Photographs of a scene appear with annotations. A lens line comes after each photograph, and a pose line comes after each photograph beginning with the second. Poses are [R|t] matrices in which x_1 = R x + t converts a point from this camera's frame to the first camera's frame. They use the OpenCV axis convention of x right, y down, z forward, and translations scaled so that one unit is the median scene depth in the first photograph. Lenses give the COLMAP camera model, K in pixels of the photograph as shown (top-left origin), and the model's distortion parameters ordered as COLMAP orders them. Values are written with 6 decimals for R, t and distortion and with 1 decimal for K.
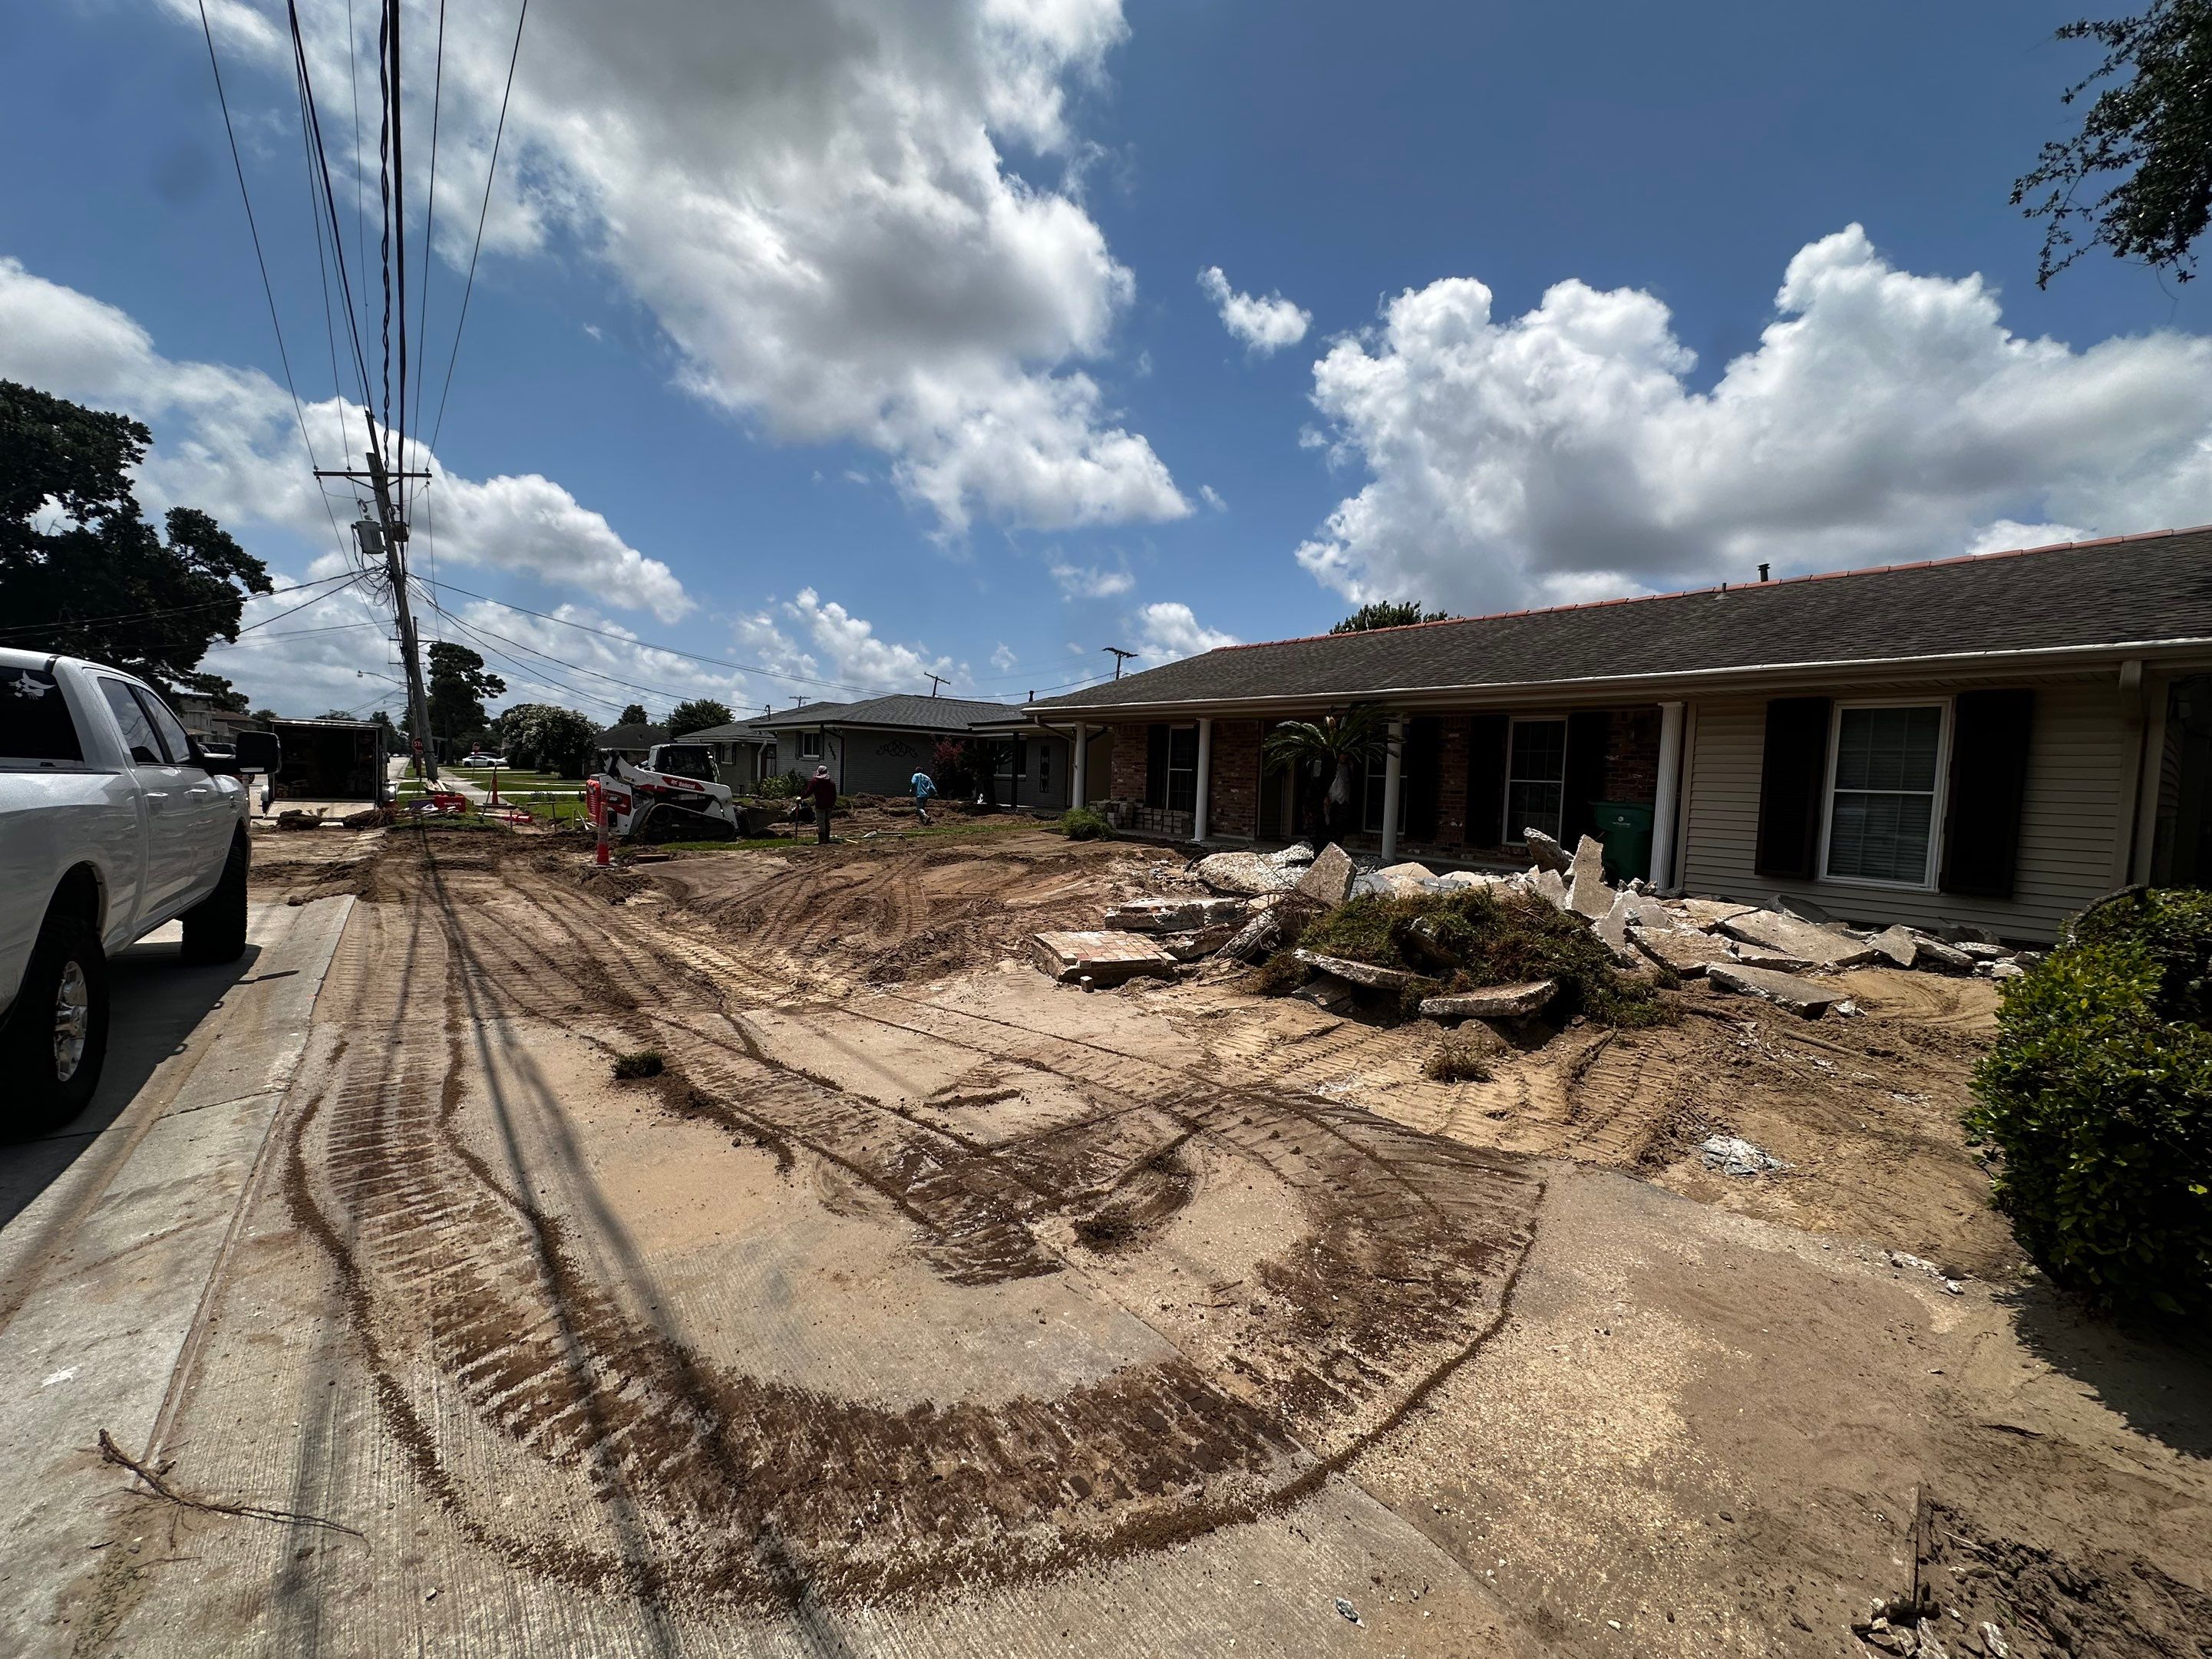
lens RADIAL K [[890.2, 0, 1103.2], [0, 890.2, 825.6], [0, 0, 1]] dist [-0.001524, 0.000522]
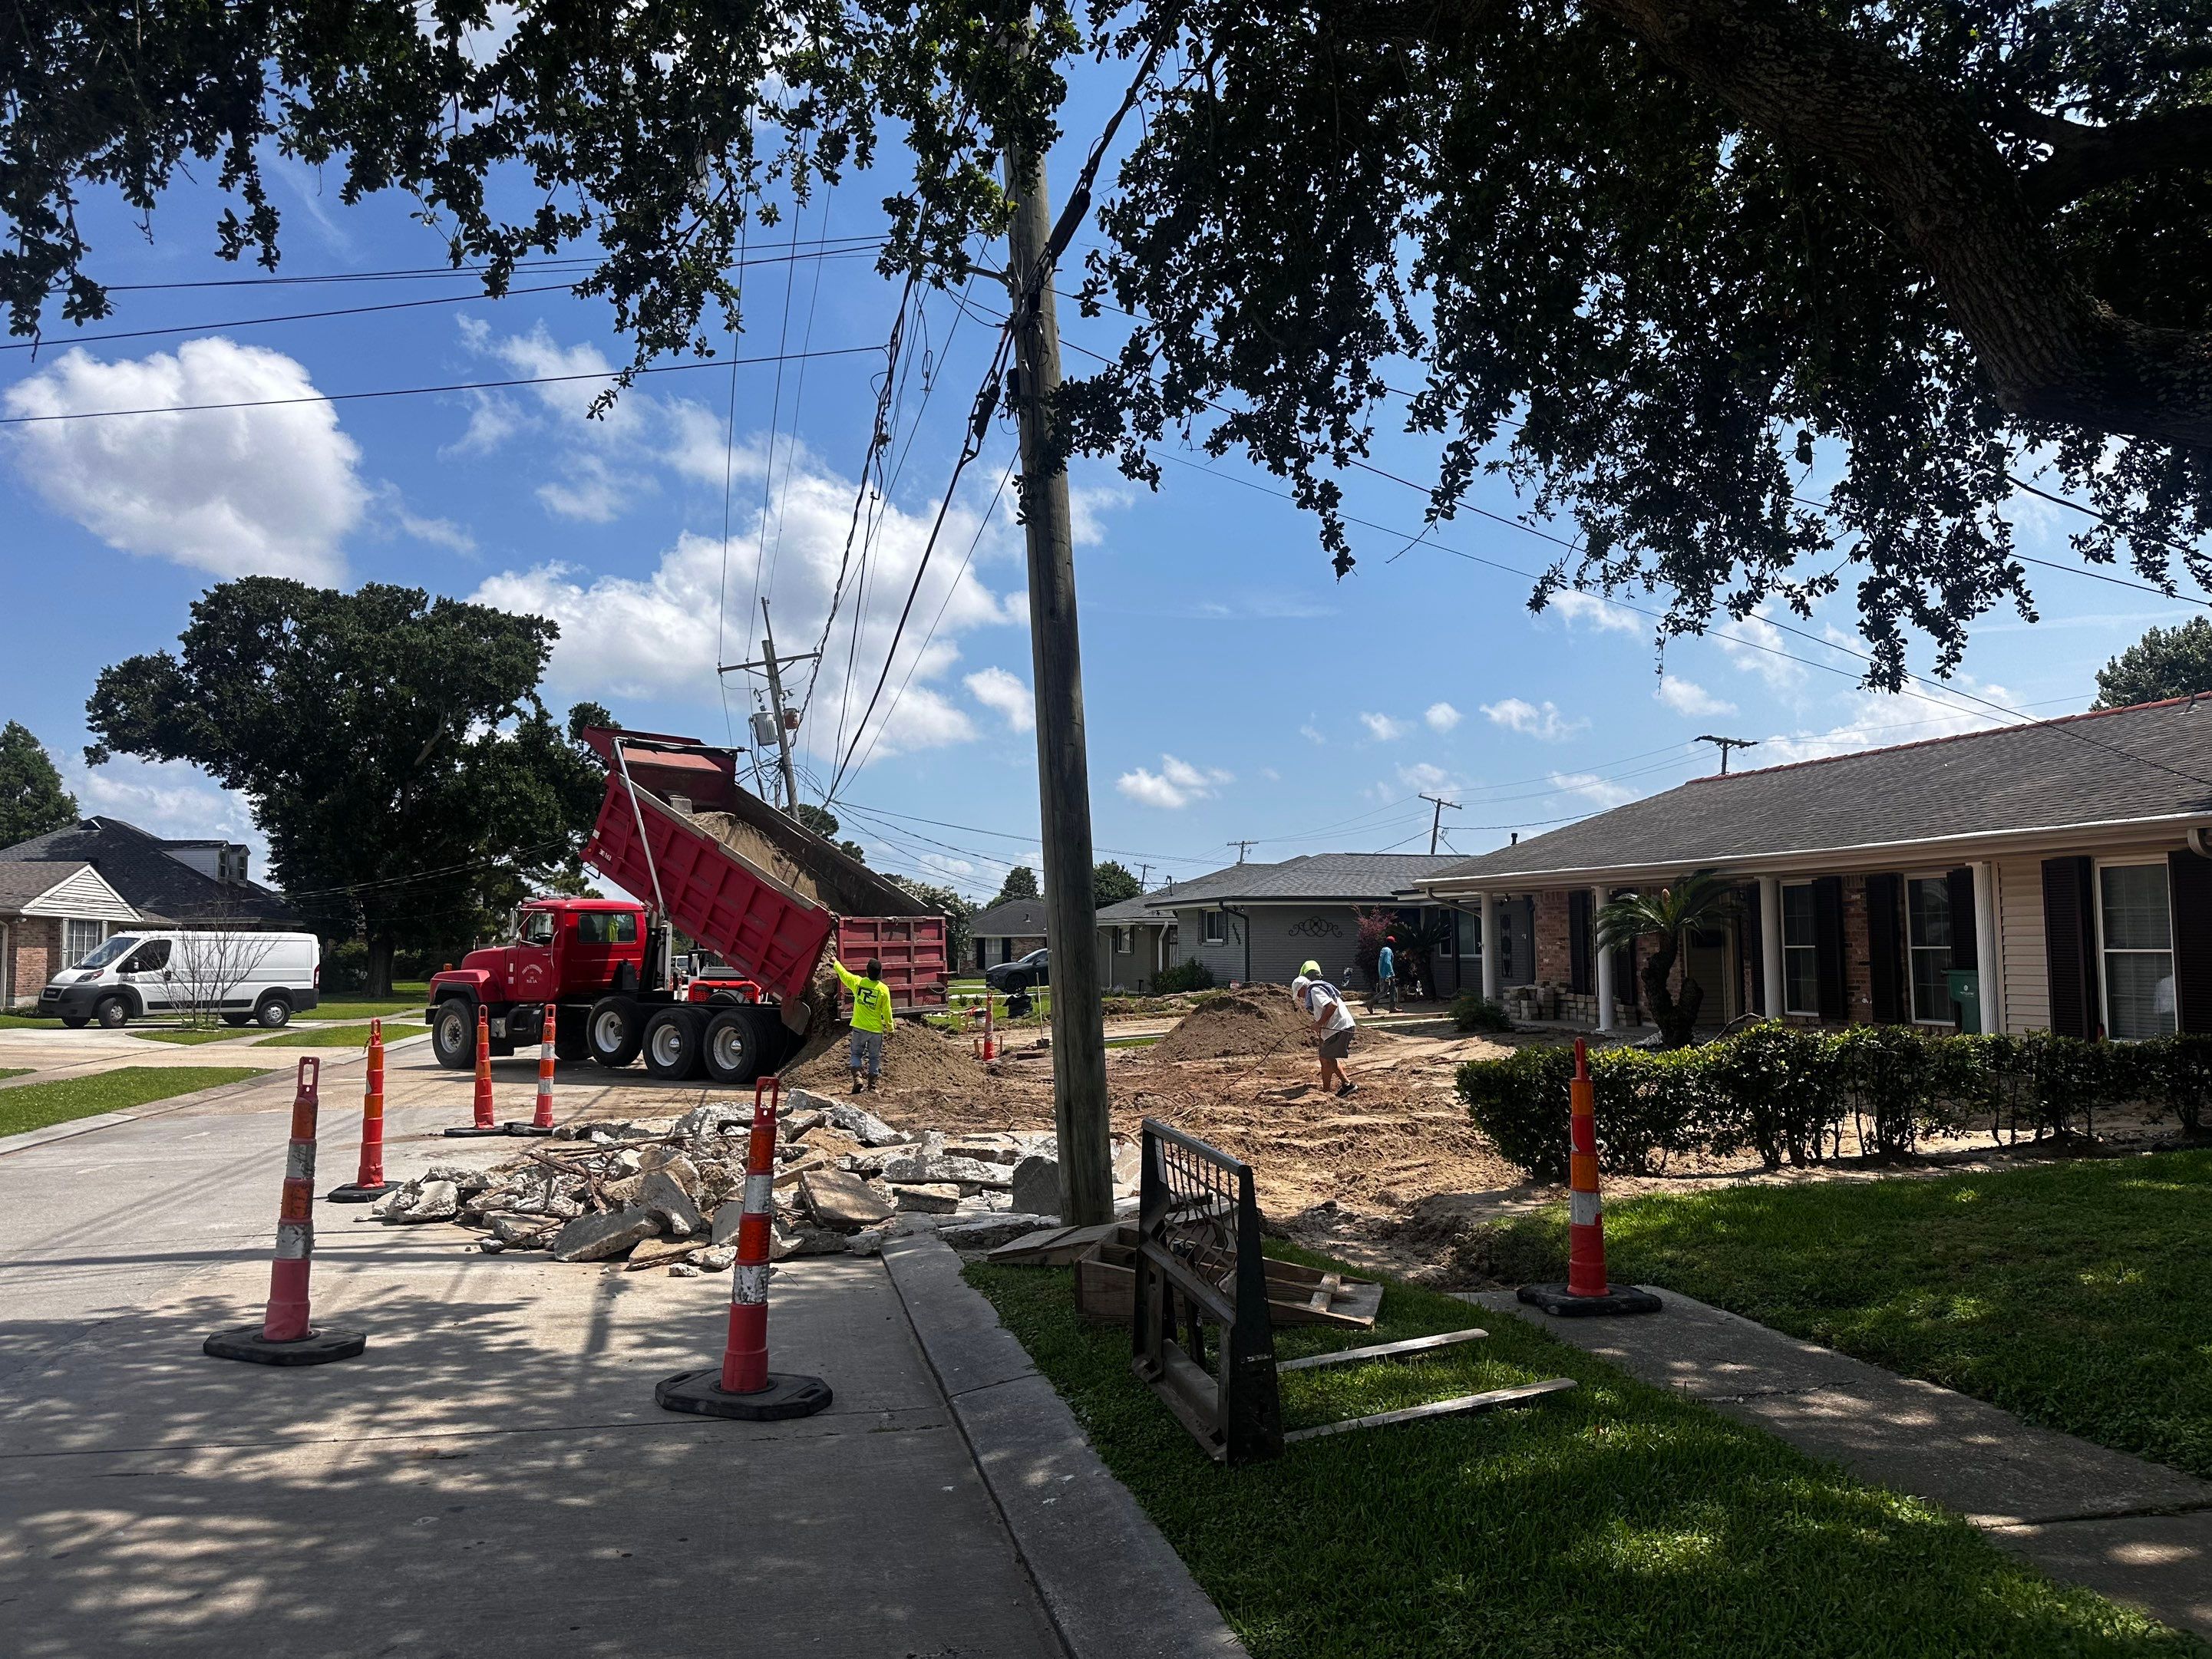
lens RADIAL K [[1533.9, 0, 1093.2], [0, 1533.9, 826.1], [0, 0, 1]] dist [0.186308, -0.408107]
pose [[0.904743, -0.076626, -0.419009, 0.133323], [0.018374, 0.989792, -0.141333, 0.011035], [0.425562, 0.120171, 0.896915, -0.245630]]
